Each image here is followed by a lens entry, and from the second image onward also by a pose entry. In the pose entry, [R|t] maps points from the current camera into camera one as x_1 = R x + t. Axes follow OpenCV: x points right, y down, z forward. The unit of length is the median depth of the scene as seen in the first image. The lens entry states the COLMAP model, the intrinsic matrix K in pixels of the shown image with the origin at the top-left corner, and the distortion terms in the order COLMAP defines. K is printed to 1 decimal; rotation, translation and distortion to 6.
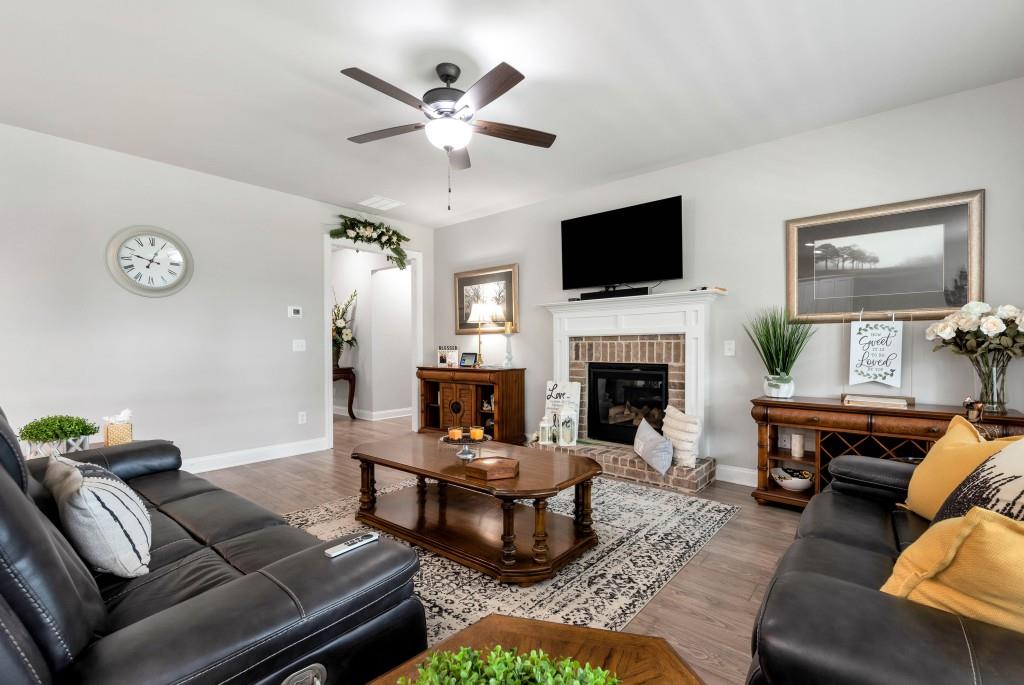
lens RADIAL K [[455.6, 0, 540.5], [0, 455.6, 348.5], [0, 0, 1]] dist [0.000379, -0.000064]
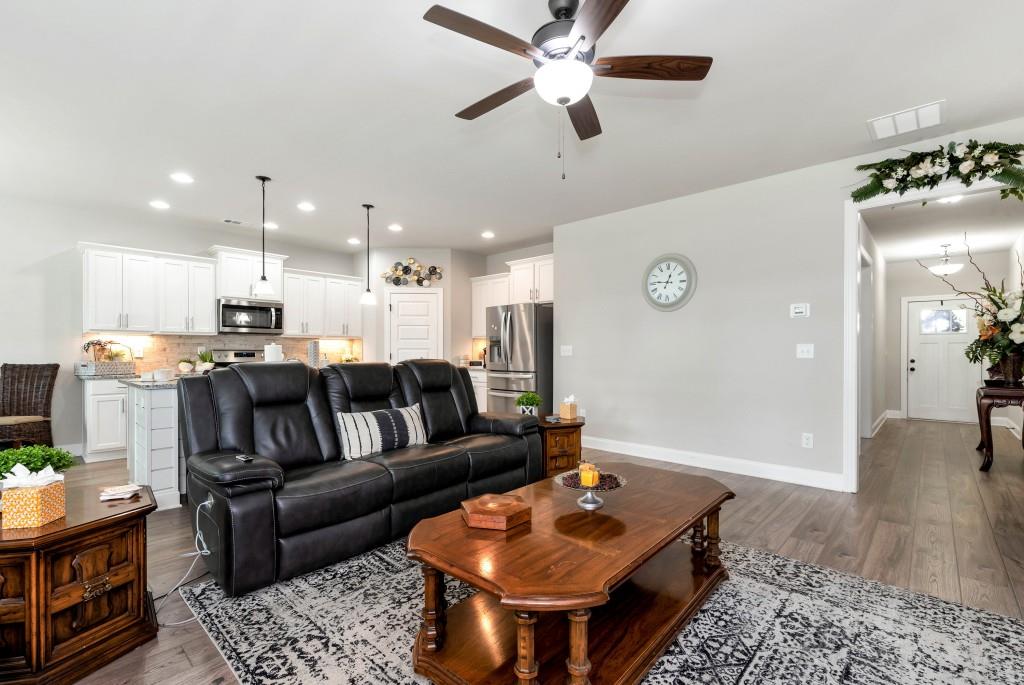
lens RADIAL K [[459.0, 0, 510.2], [0, 459.0, 352.9], [0, 0, 1]] dist [-0.001239, -0.000372]
pose [[-0.084934, 0.004562, -0.996376, 0.359493], [-0.006189, 0.999968, 0.005106, -0.004385], [0.996367, 0.006600, -0.084903, 0.590255]]
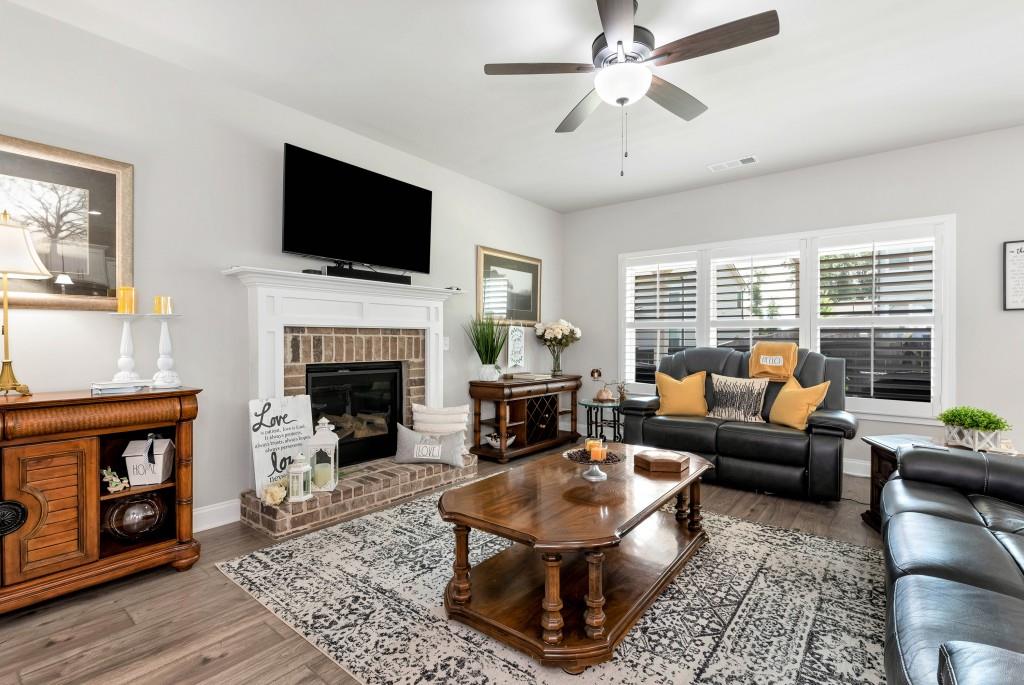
lens RADIAL K [[458.5, 0, 514.2], [0, 458.5, 338.9], [0, 0, 1]] dist [-0.001586, -0.000939]
pose [[0.012177, 0.008384, 0.999891, -0.618597], [0.002093, 0.999962, -0.008410, -0.001990], [-0.999924, 0.002195, 0.012159, 0.714834]]
